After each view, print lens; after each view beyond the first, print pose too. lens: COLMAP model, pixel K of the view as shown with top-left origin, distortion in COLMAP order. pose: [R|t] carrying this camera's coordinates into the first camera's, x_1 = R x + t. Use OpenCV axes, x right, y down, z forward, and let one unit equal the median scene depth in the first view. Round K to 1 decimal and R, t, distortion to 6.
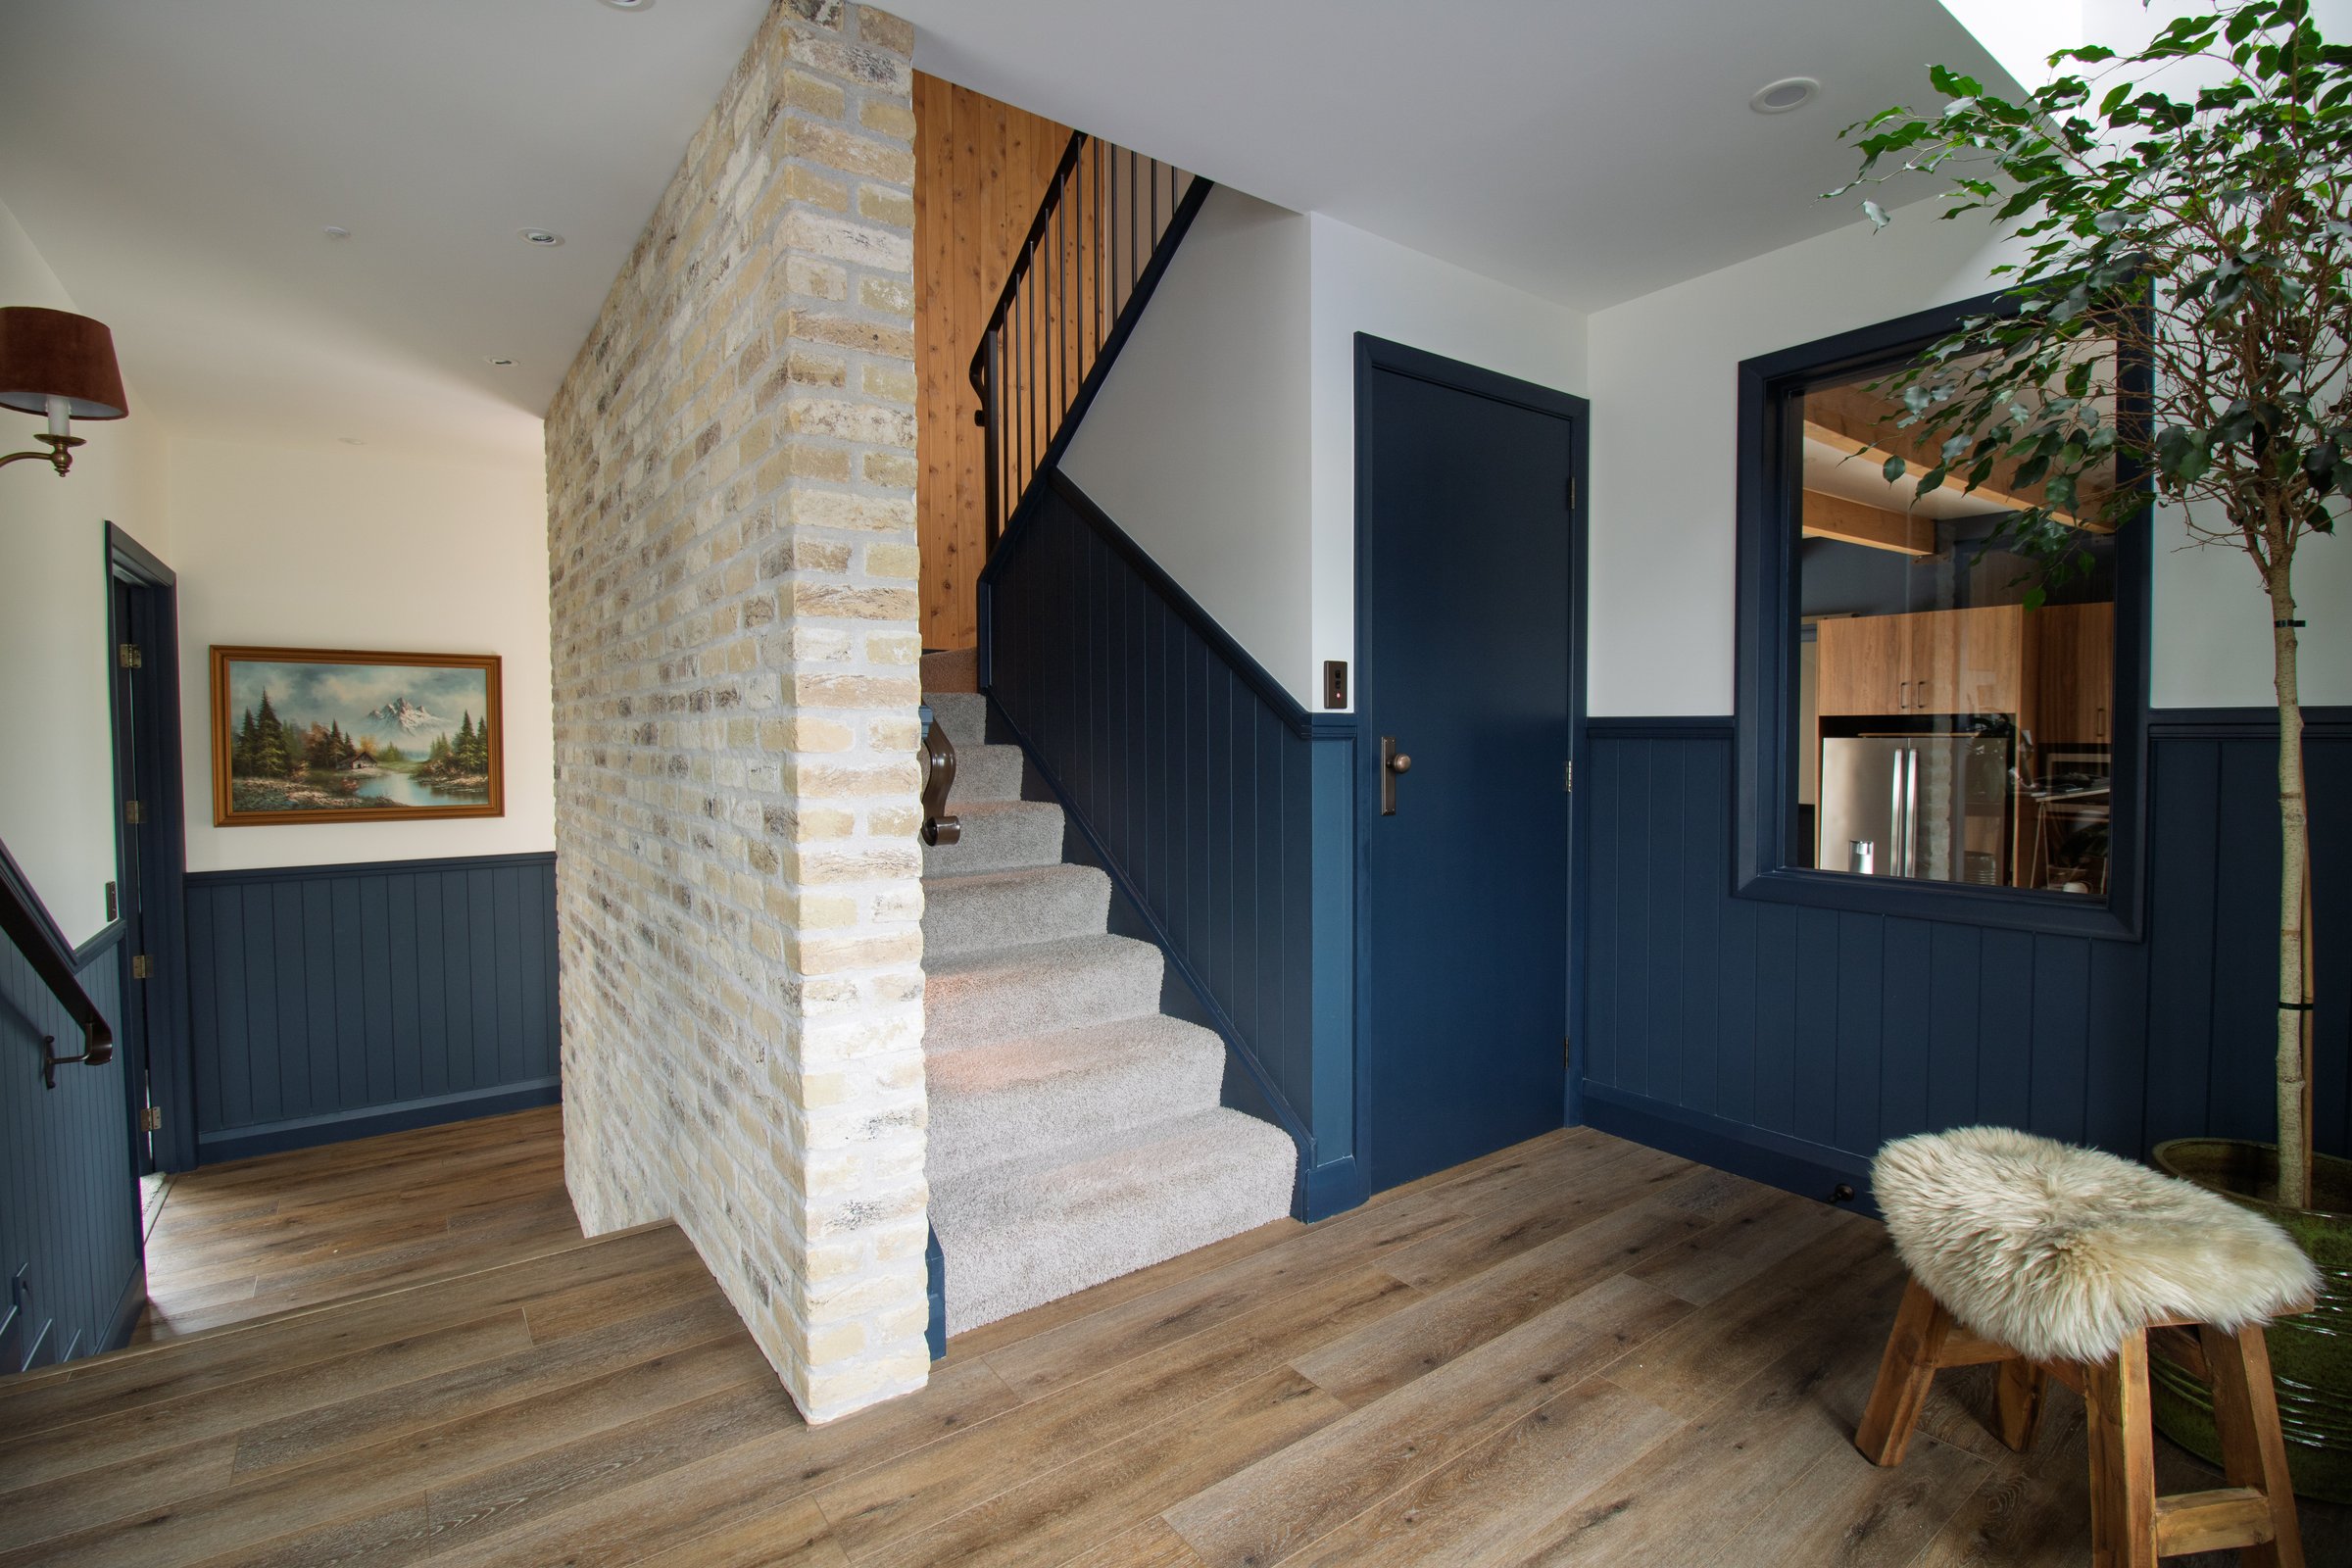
lens RADIAL K [[1099.6, 0, 1179.4], [0, 1099.6, 771.1], [0, 0, 1]] dist [0.000138, -0.000155]
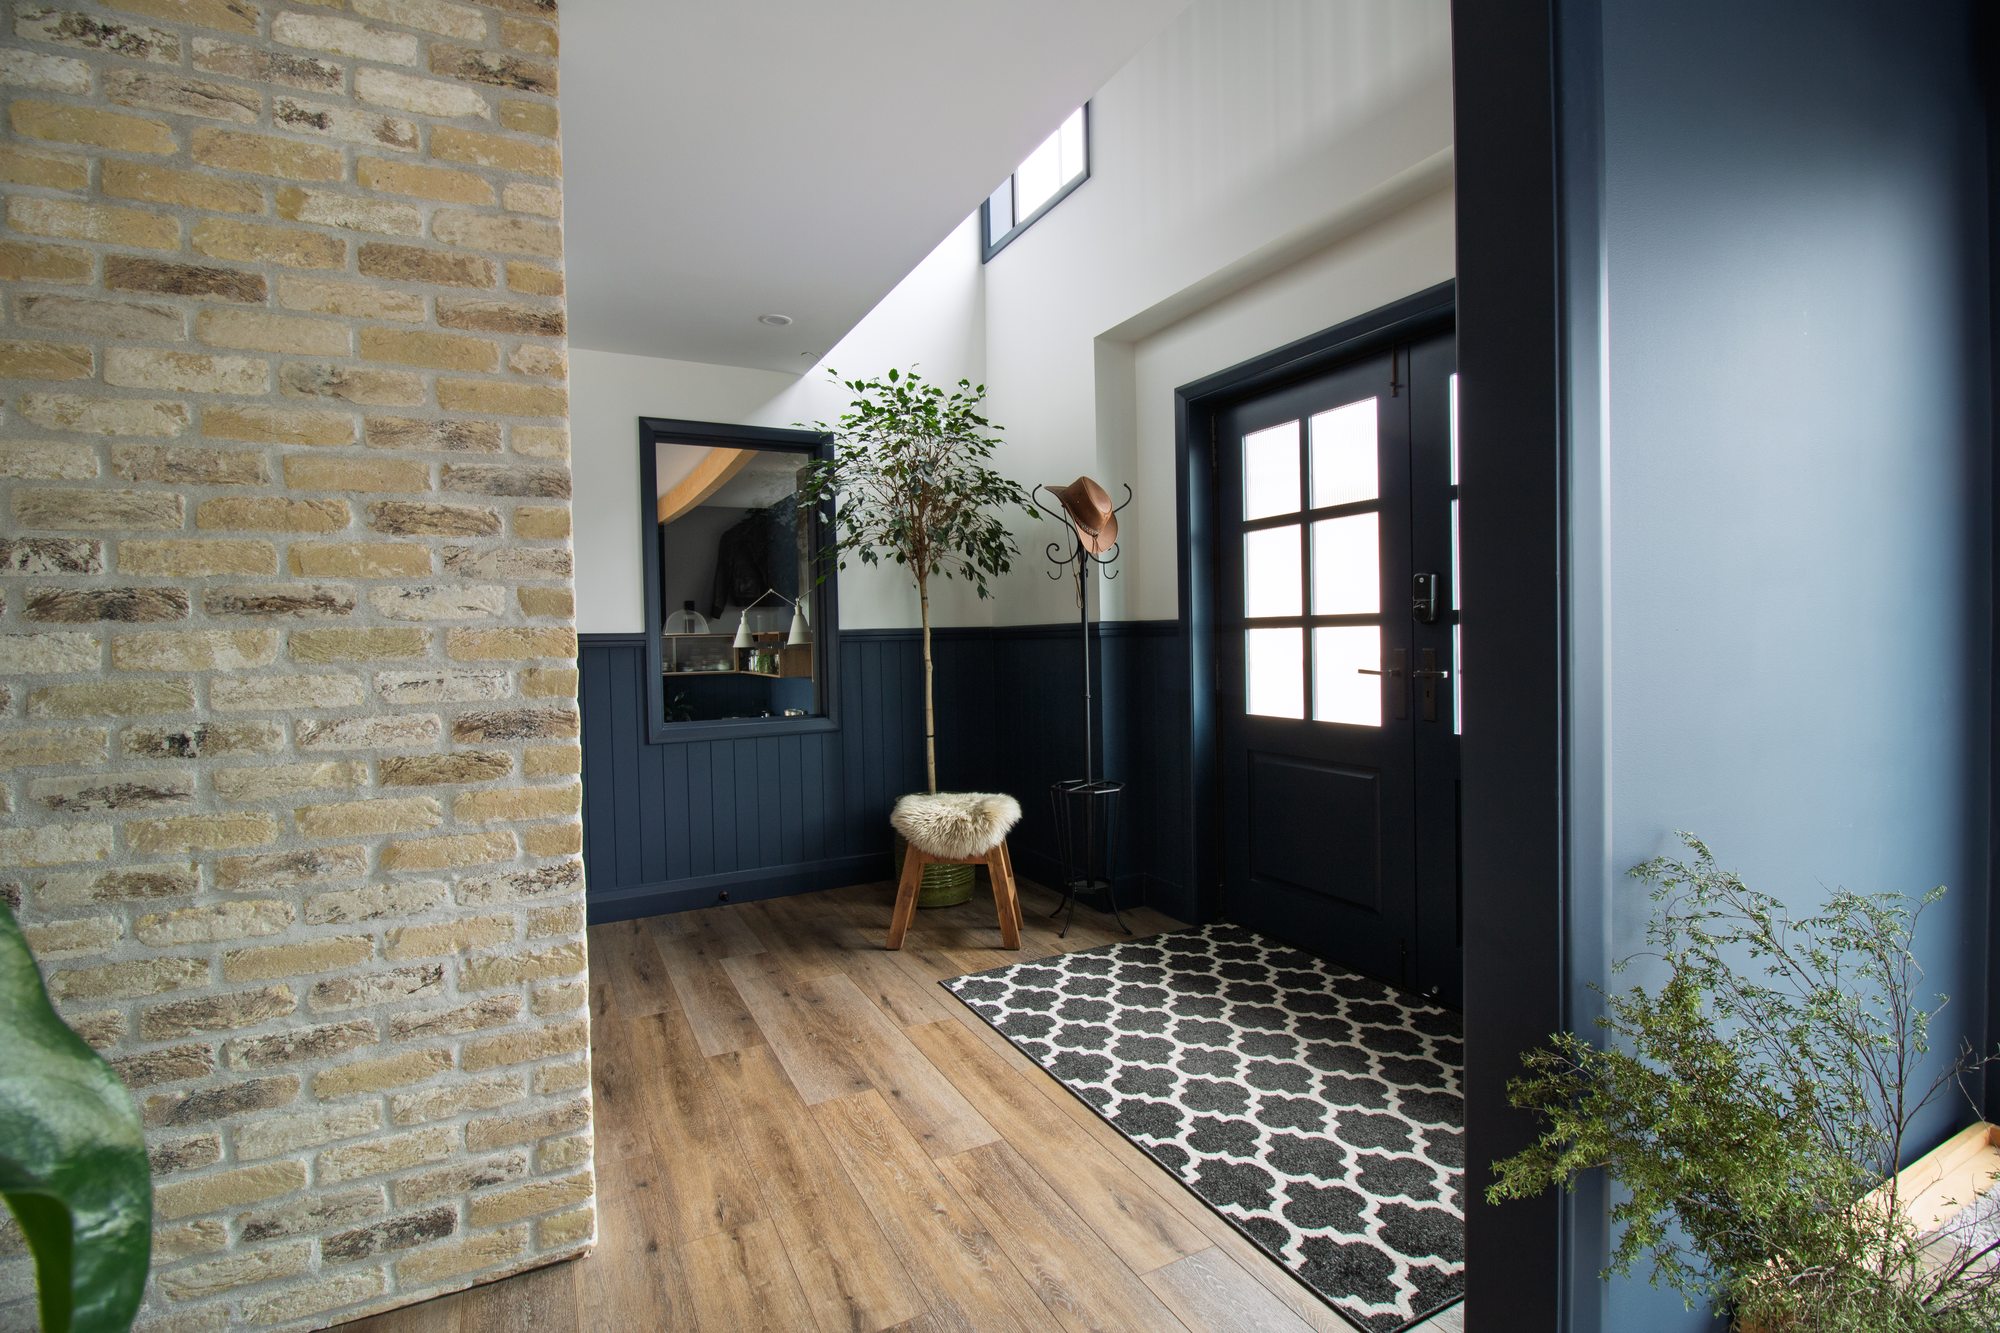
lens RADIAL K [[935.0, 0, 1004.7], [0, 935.0, 663.1], [0, 0, 1]] dist [0.000138, -0.000155]
pose [[0.164292, -0.025765, 0.986075, -1.118922], [0.056489, 0.998264, 0.016672, 0.000552], [-0.984793, 0.052963, 0.165463, 0.363377]]
